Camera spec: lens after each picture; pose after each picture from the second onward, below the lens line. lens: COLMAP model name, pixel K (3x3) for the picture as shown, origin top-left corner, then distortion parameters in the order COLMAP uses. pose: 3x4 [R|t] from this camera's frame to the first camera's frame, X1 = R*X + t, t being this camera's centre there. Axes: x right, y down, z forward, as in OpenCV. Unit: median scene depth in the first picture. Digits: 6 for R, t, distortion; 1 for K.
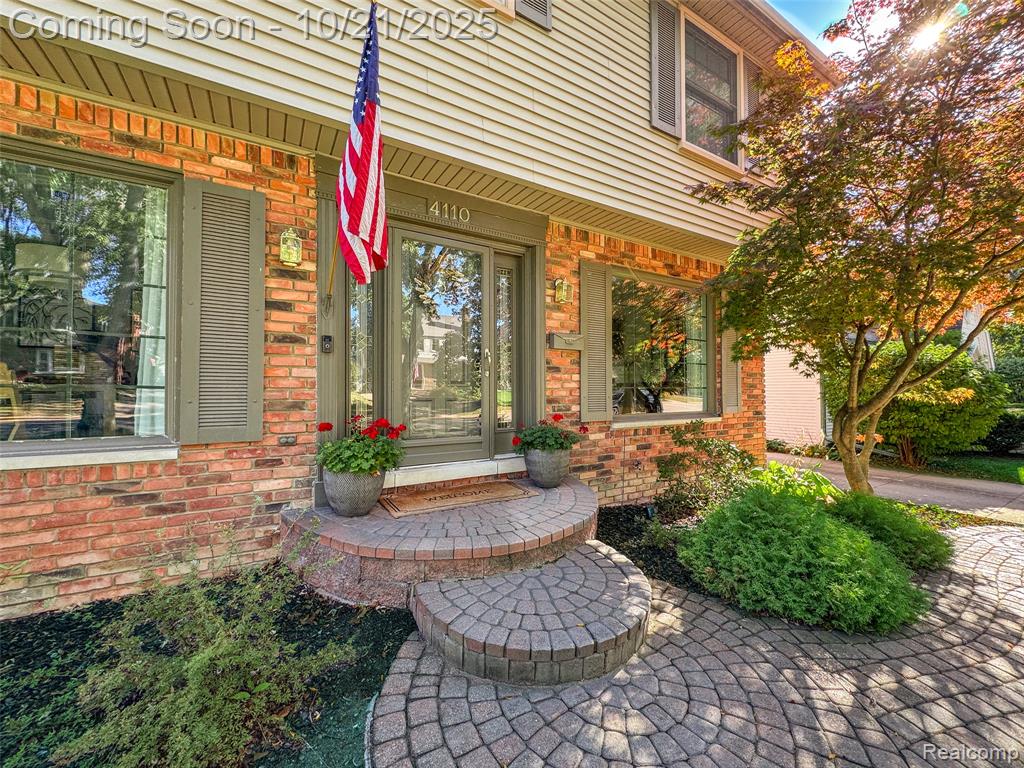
lens RADIAL K [[412.6, 0, 504.0], [0, 412.6, 386.2], [0, 0, 1]] dist [0.007571, -0.006082]
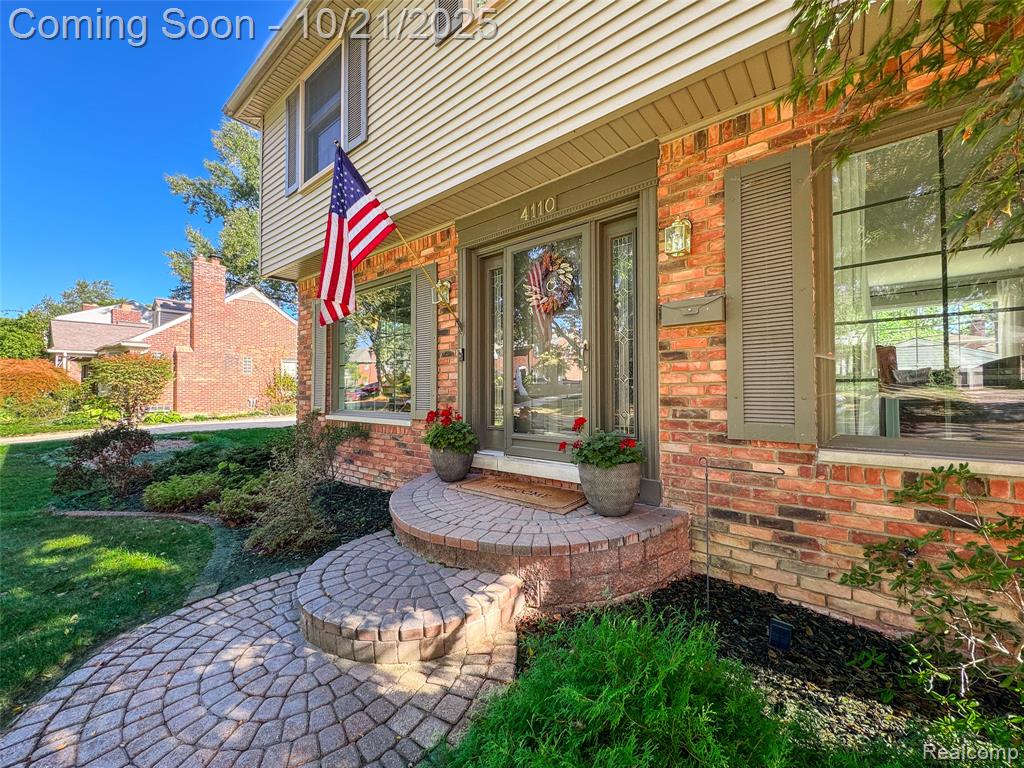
lens RADIAL K [[407.5, 0, 512.0], [0, 407.5, 384.0], [0, 0, 1]] dist [0.000196, -0.000448]
pose [[0.337460, -0.014711, -0.941225, 0.910340], [0.015181, 0.999833, -0.010184, 0.012052], [0.941217, -0.010852, 0.337627, 0.708640]]
